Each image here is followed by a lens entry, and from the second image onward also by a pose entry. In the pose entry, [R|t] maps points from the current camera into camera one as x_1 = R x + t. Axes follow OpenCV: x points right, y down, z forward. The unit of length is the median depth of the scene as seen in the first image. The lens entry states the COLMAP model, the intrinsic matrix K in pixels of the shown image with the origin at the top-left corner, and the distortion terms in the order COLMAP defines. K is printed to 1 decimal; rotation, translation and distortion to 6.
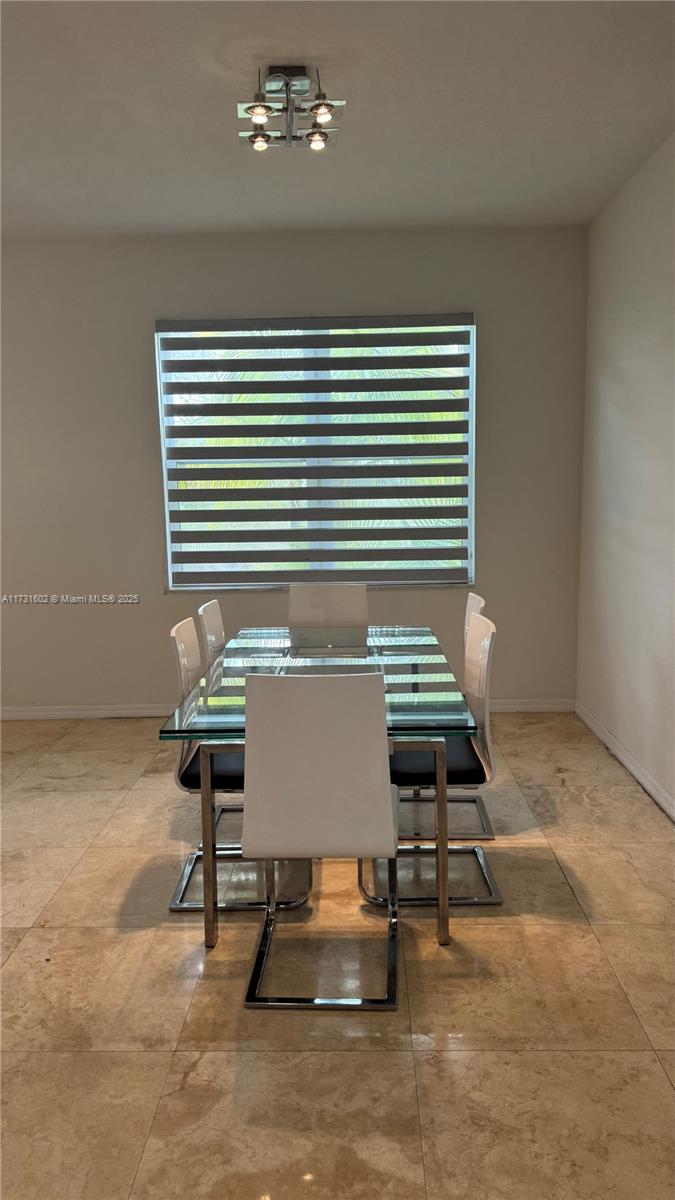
lens RADIAL K [[853.3, 0, 341.7], [0, 853.3, 594.0], [0, 0, 1]] dist [0.034766, -0.010768]
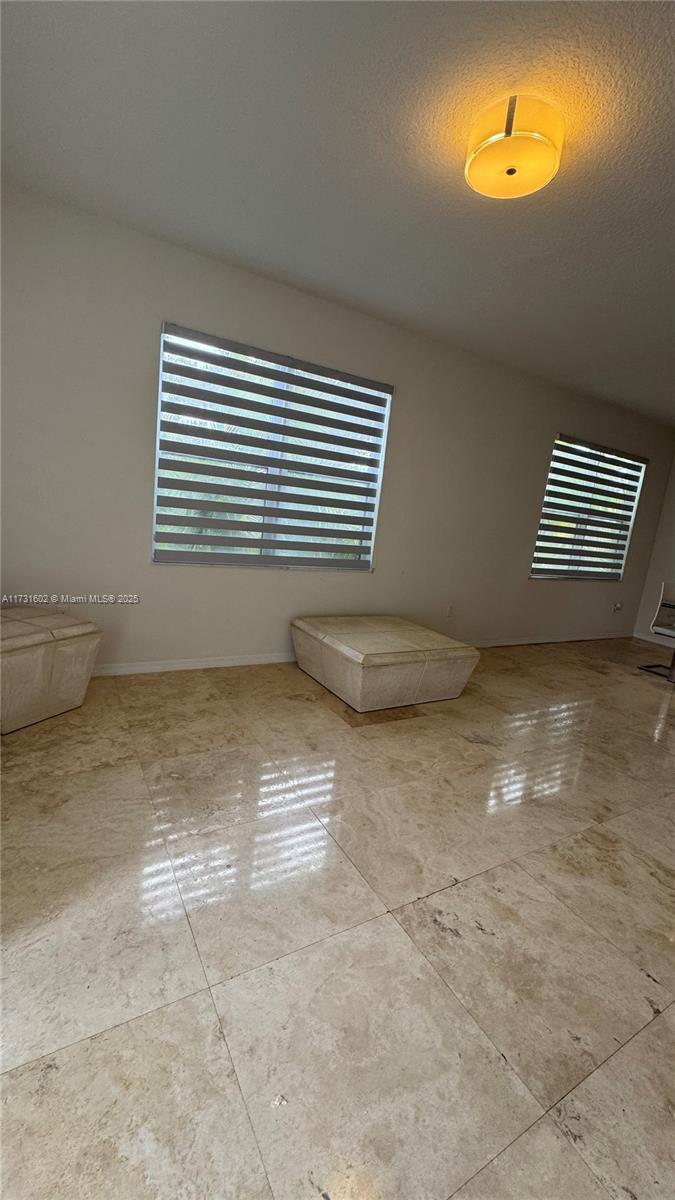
lens RADIAL K [[483.4, 0, 345.3], [0, 483.4, 591.6], [0, 0, 1]] dist [0.019384, 0.000275]
pose [[0.834151, 0.022102, 0.551093, -1.361637], [-0.063495, 0.996402, 0.056145, -0.008324], [-0.547869, -0.081825, 0.832553, 0.401156]]
